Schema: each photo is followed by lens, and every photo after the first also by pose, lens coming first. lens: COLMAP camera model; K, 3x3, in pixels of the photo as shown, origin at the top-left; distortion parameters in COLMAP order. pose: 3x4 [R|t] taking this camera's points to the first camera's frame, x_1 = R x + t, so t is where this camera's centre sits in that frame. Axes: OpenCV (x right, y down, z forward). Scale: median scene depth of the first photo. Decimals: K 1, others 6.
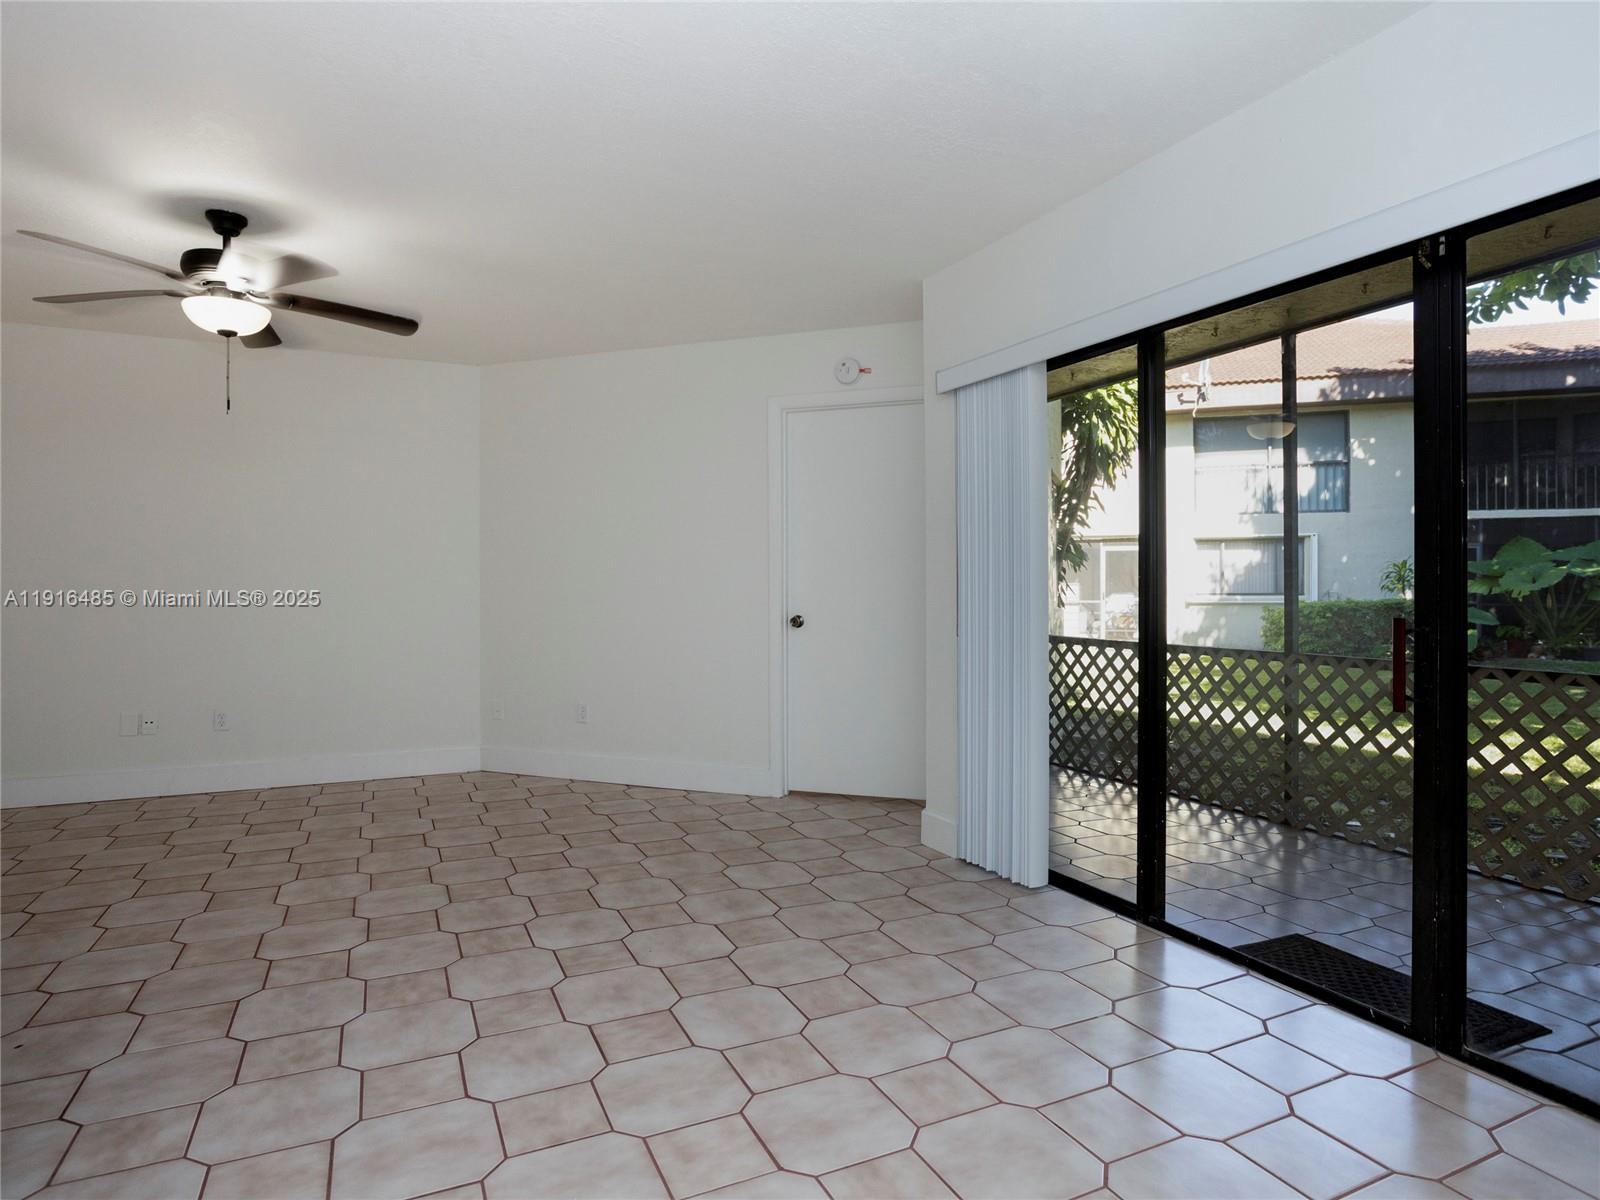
lens RADIAL K [[909.5, 0, 805.8], [0, 909.5, 592.1], [0, 0, 1]] dist [-0.064766, 0.038474]
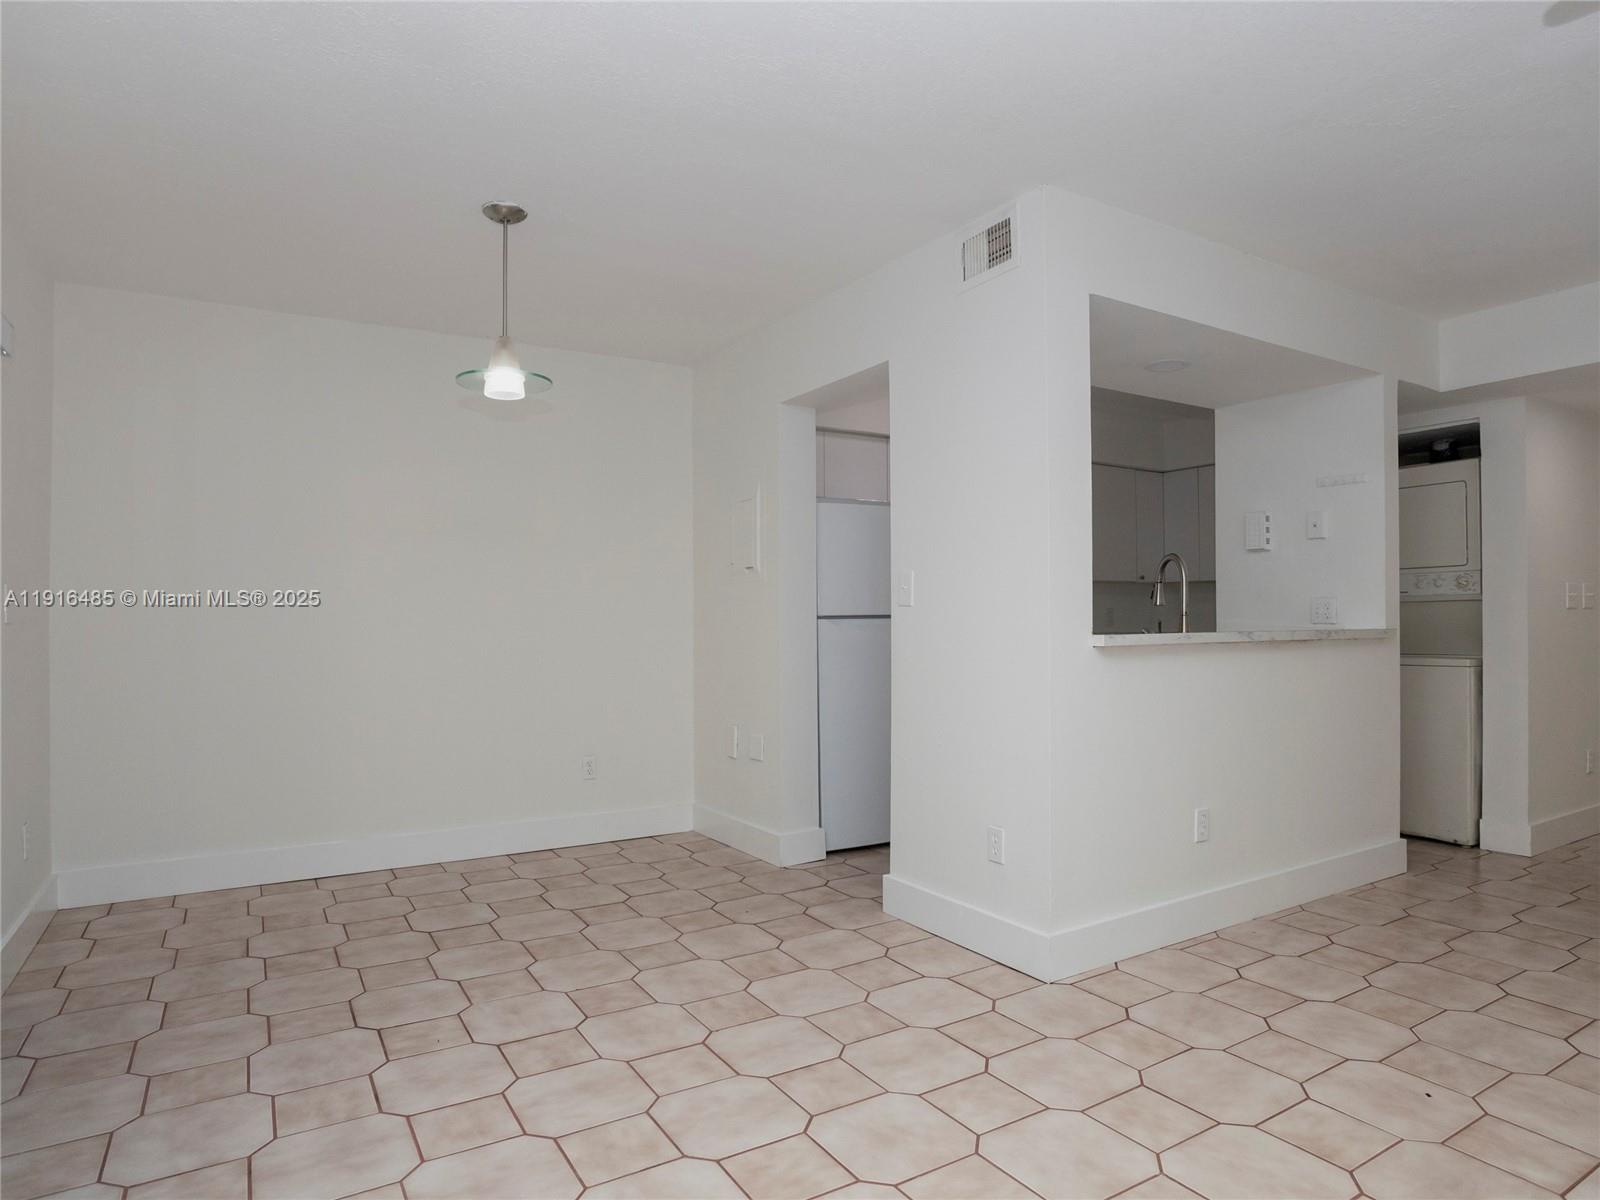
lens RADIAL K [[937.7, 0, 817.7], [0, 937.7, 621.9], [0, 0, 1]] dist [-0.071983, 0.032242]
pose [[-0.993350, 0.008191, -0.114839, -0.086917], [0.007474, 0.999950, 0.006676, -0.007056], [0.114888, 0.005773, -0.993362, 1.310020]]
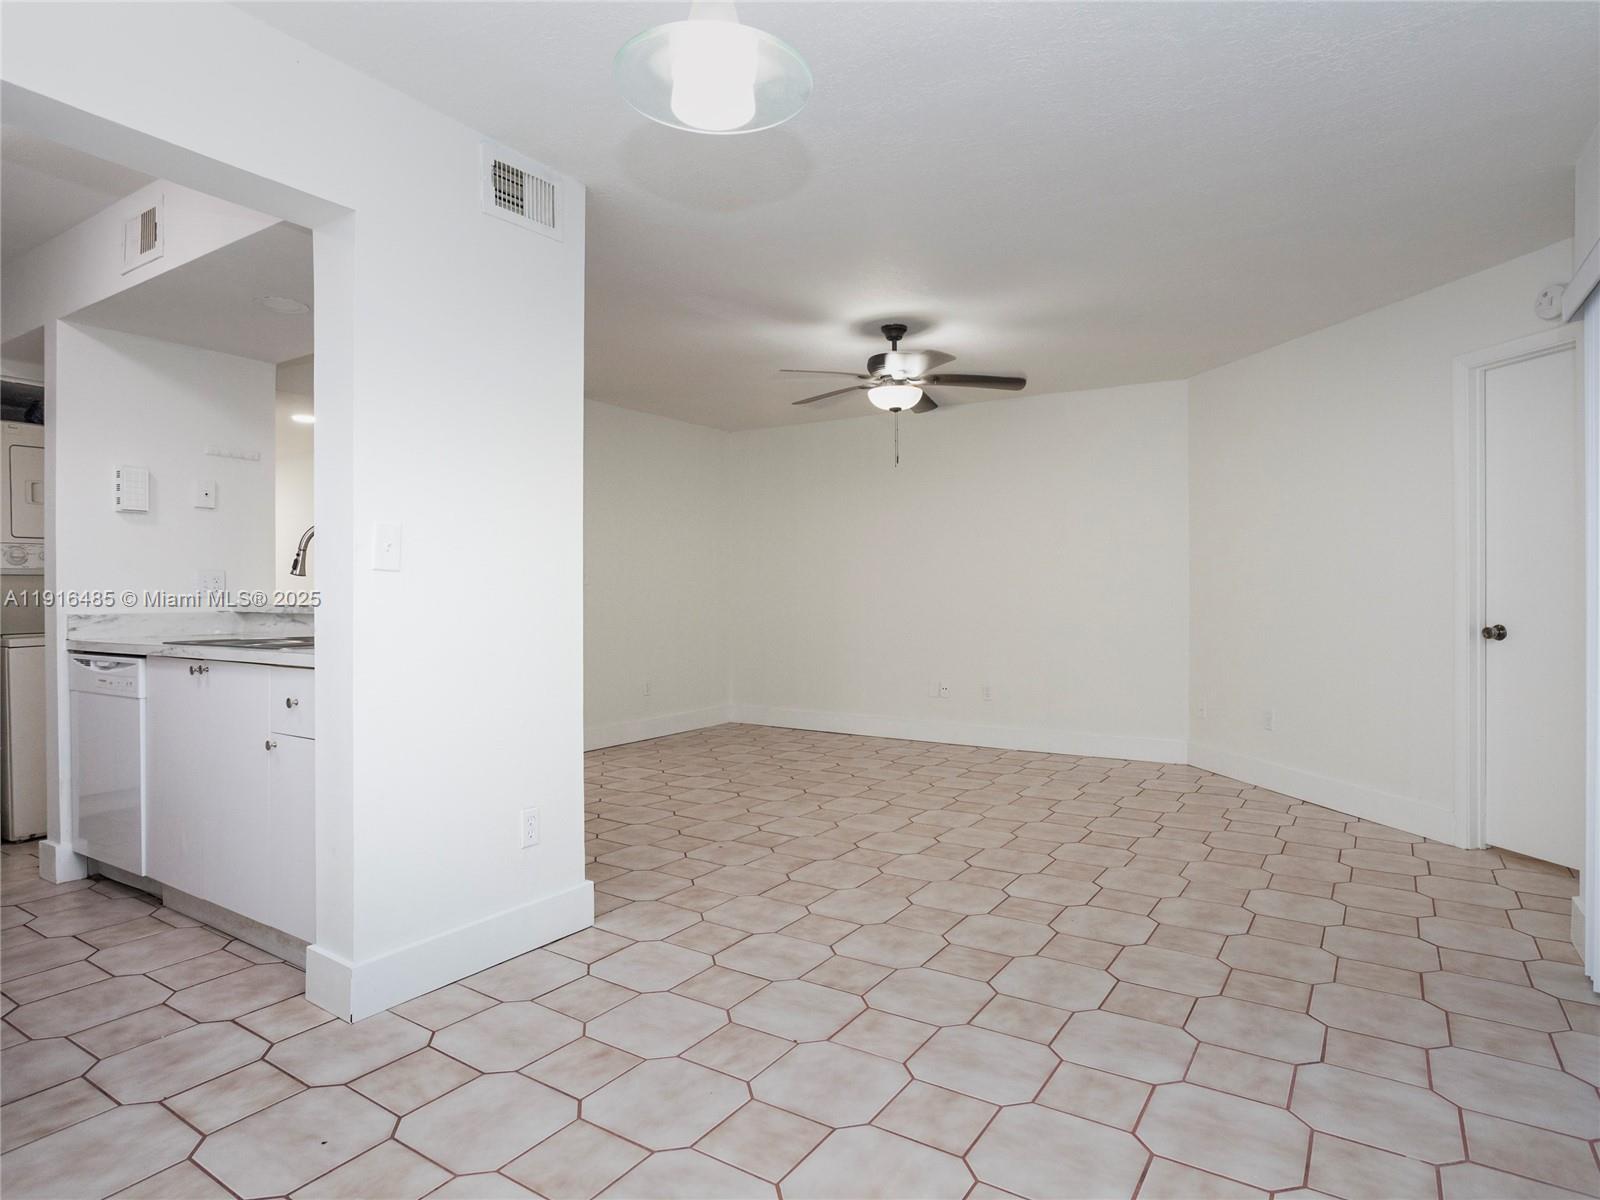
lens RADIAL K [[909.5, 0, 805.8], [0, 909.5, 592.1], [0, 0, 1]] dist [-0.064766, 0.038474]
pose [[0.524506, 0.001829, -0.851405, 0.520503], [-0.003826, 0.999993, -0.000208, -0.000414], [0.851398, 0.003366, 0.524509, 0.129099]]
